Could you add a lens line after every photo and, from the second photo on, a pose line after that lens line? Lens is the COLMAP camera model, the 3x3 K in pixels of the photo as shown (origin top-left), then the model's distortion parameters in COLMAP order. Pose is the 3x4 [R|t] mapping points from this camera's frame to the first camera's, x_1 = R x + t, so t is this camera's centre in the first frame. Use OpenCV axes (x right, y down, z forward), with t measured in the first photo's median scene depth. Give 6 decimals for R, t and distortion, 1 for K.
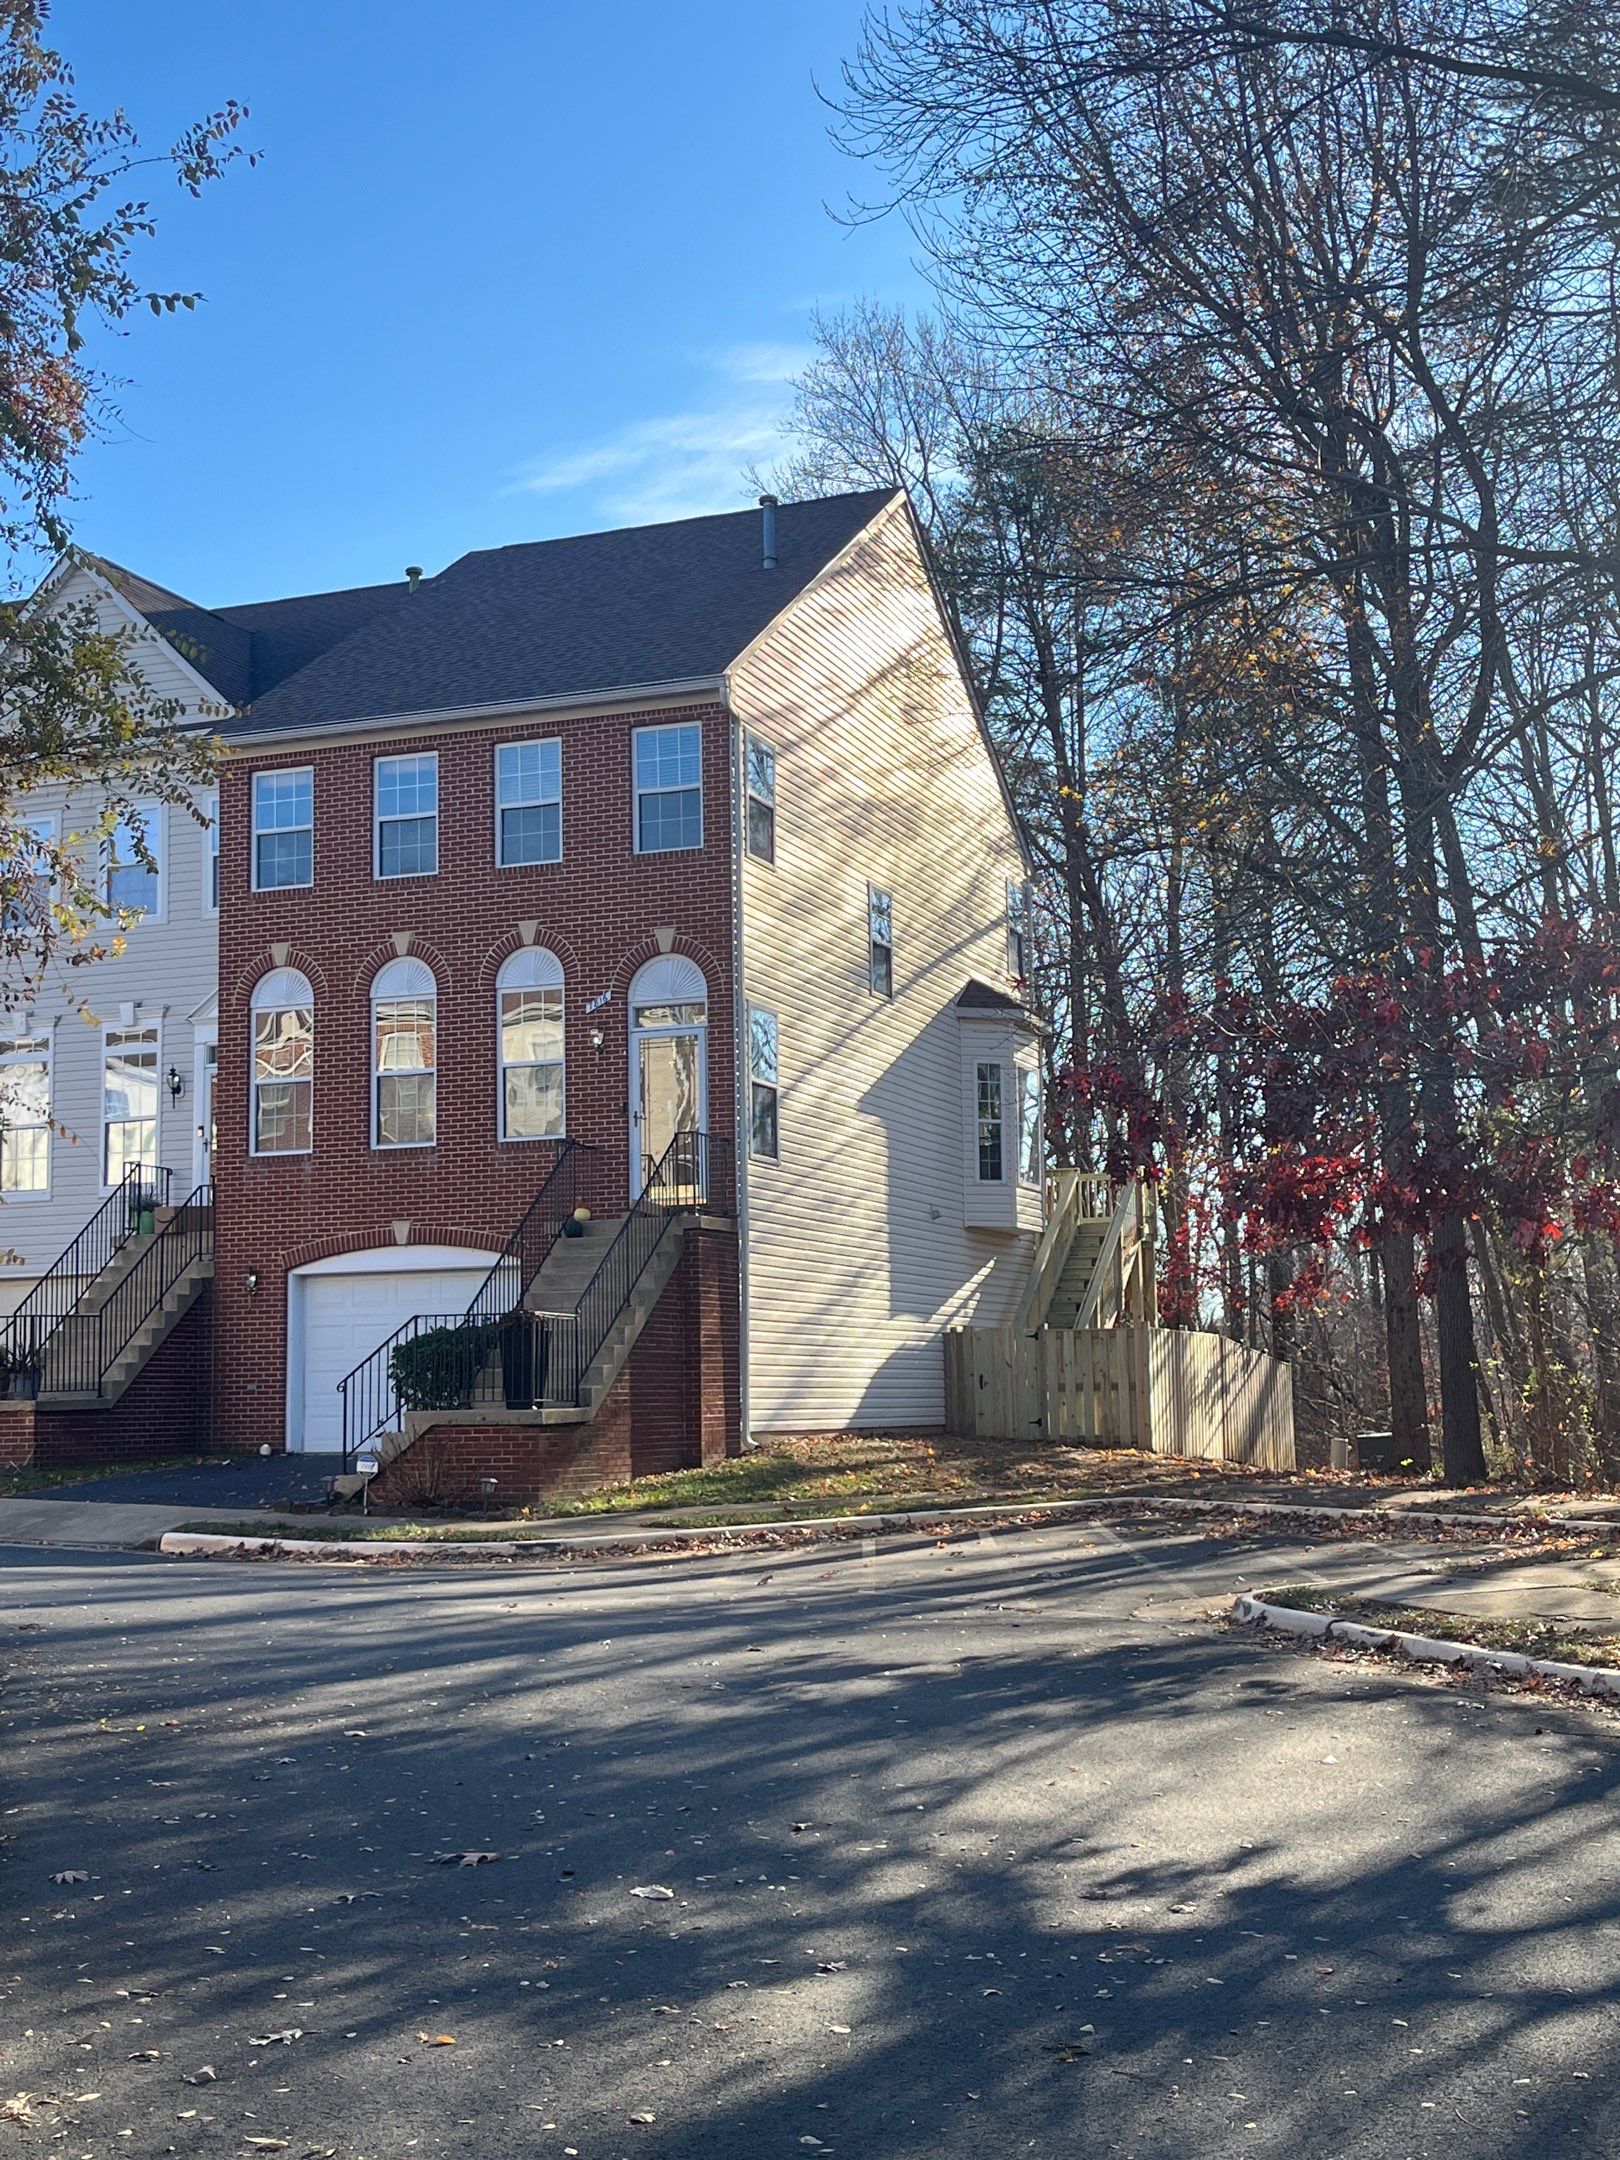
lens RADIAL K [[2512.6, 0, 810.0], [0, 2512.6, 1080.0], [0, 0, 1]] dist [0.001066, 0.003385]
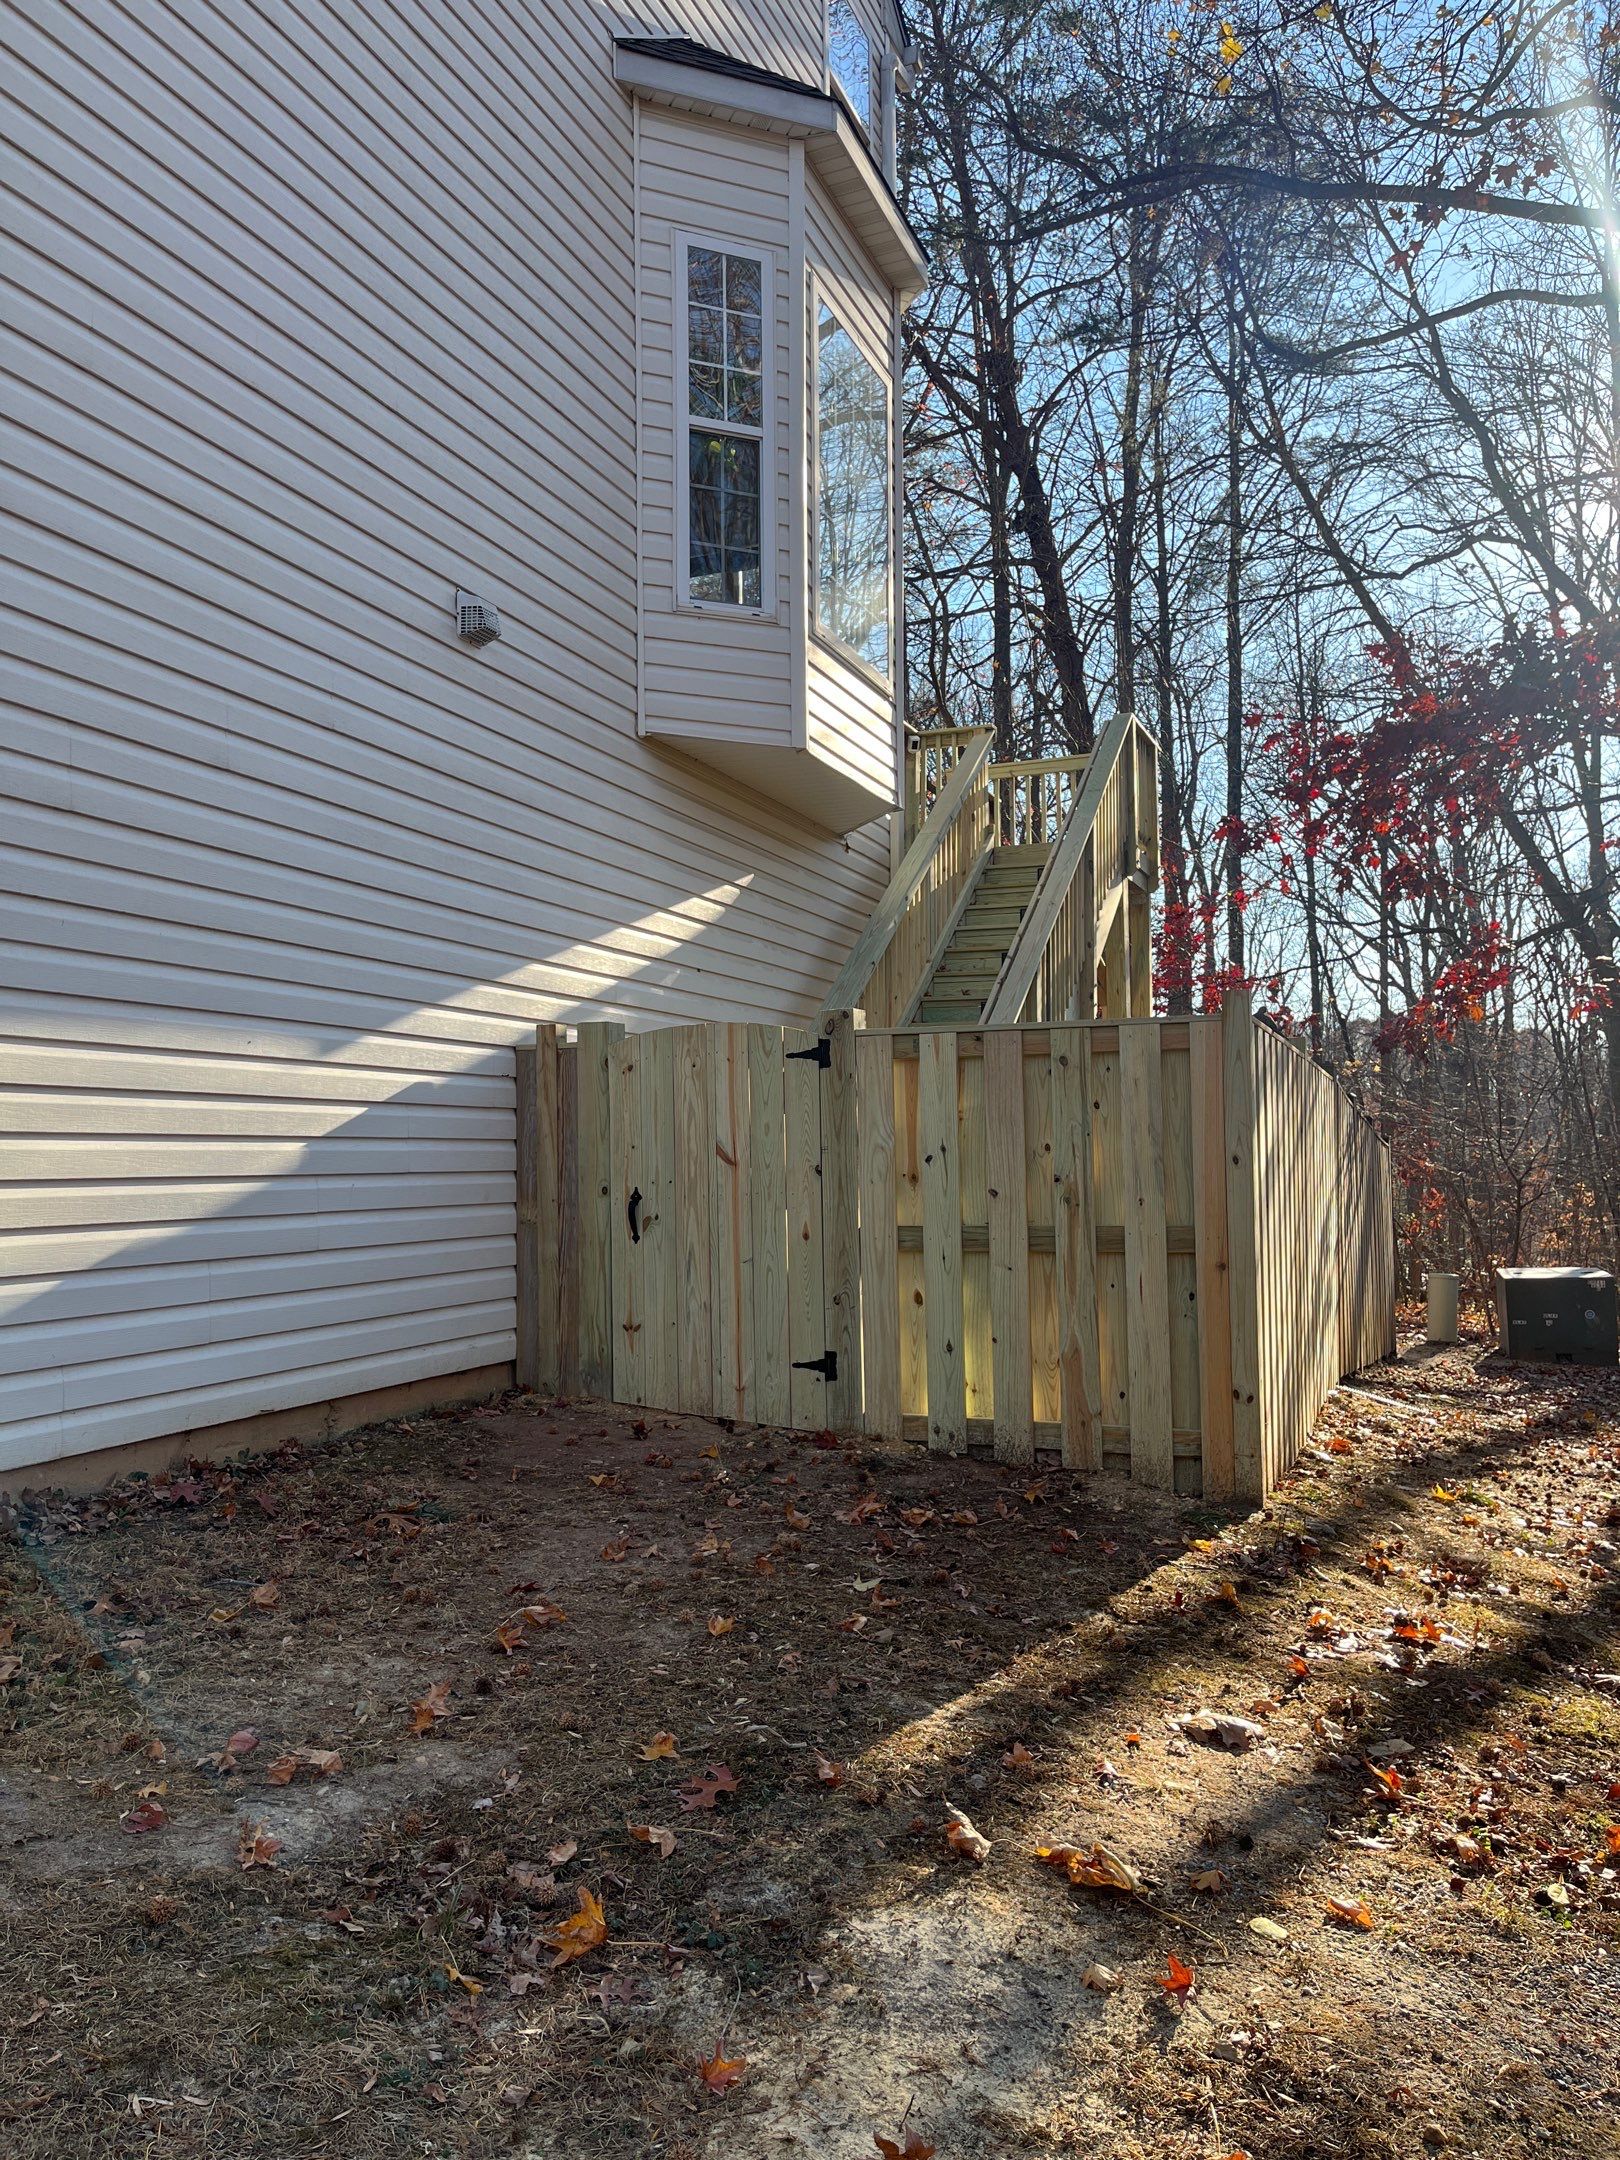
lens RADIAL K [[1657.7, 0, 810.0], [0, 1657.7, 1080.0], [0, 0, 1]] dist [0.087450, -0.002245]
pose [[0.999978, 0.003708, -0.005492, 0.085029], [-0.003242, 0.996579, 0.082577, 0.085021], [0.005780, -0.082557, 0.996570, 0.775465]]
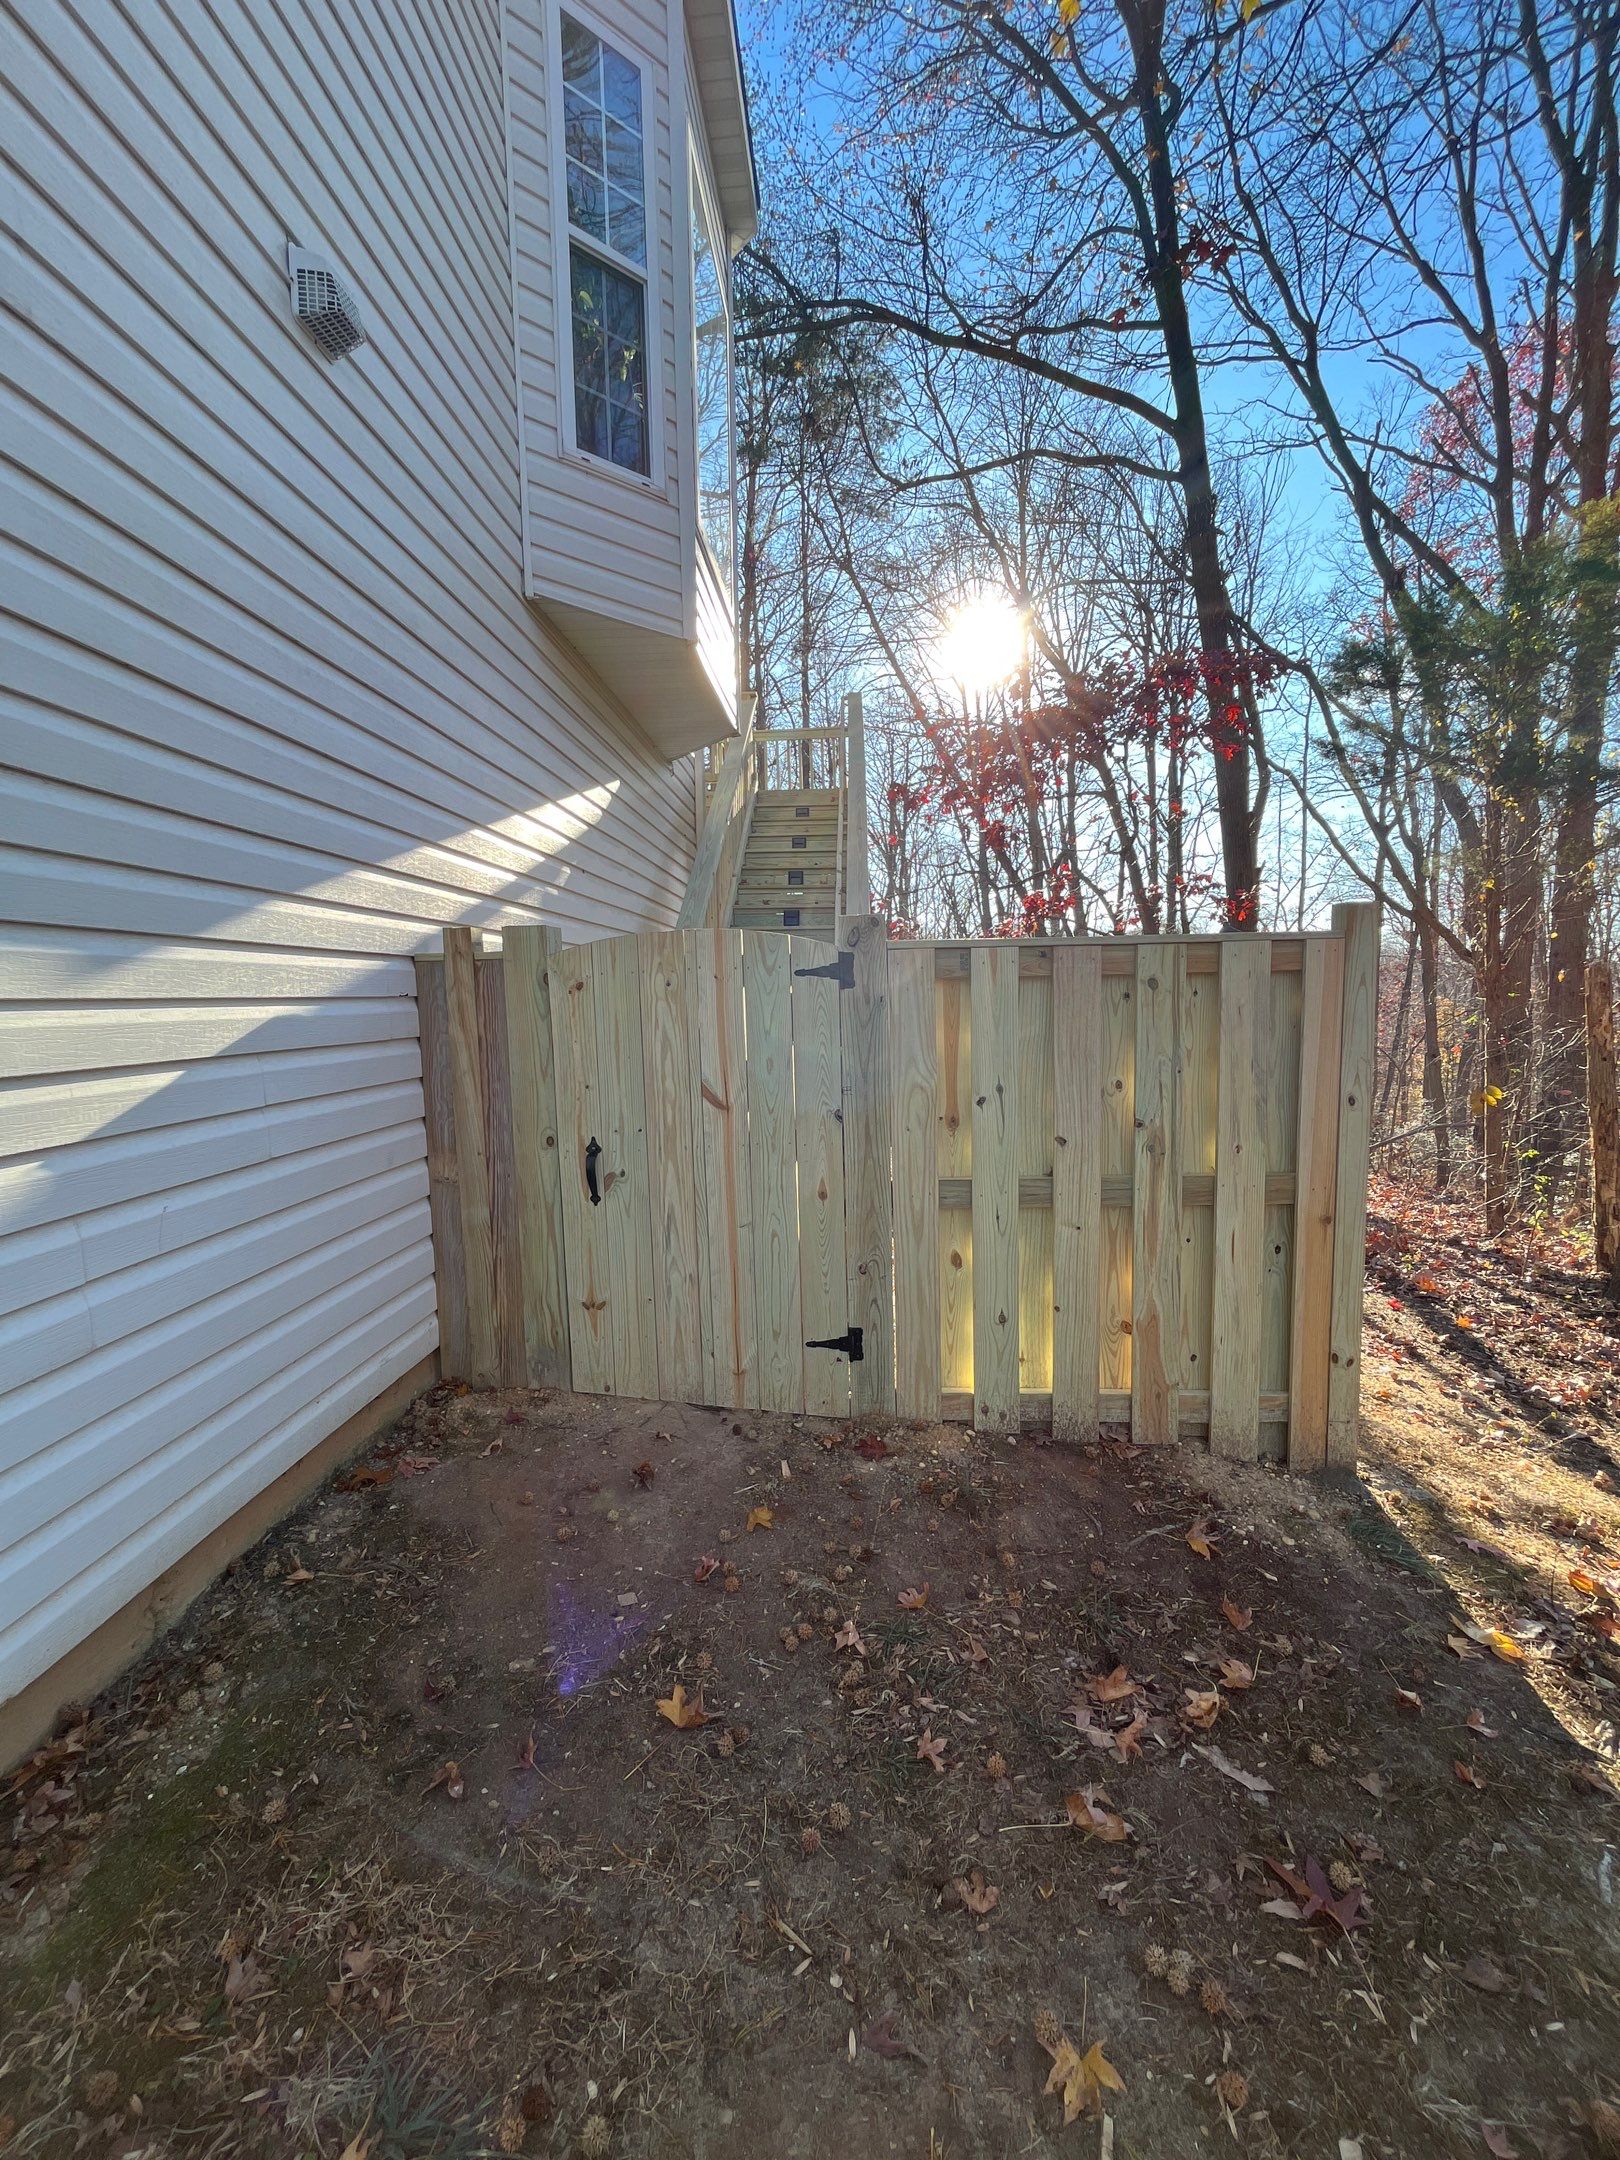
lens RADIAL K [[883.1, 0, 810.0], [0, 883.1, 1080.0], [0, 0, 1]] dist [0.000879, 0.000286]
pose [[0.953900, -0.034256, 0.298164, 0.060429], [-0.033408, 0.975171, 0.218919, 0.089404], [-0.298260, -0.218788, 0.929071, 0.878487]]
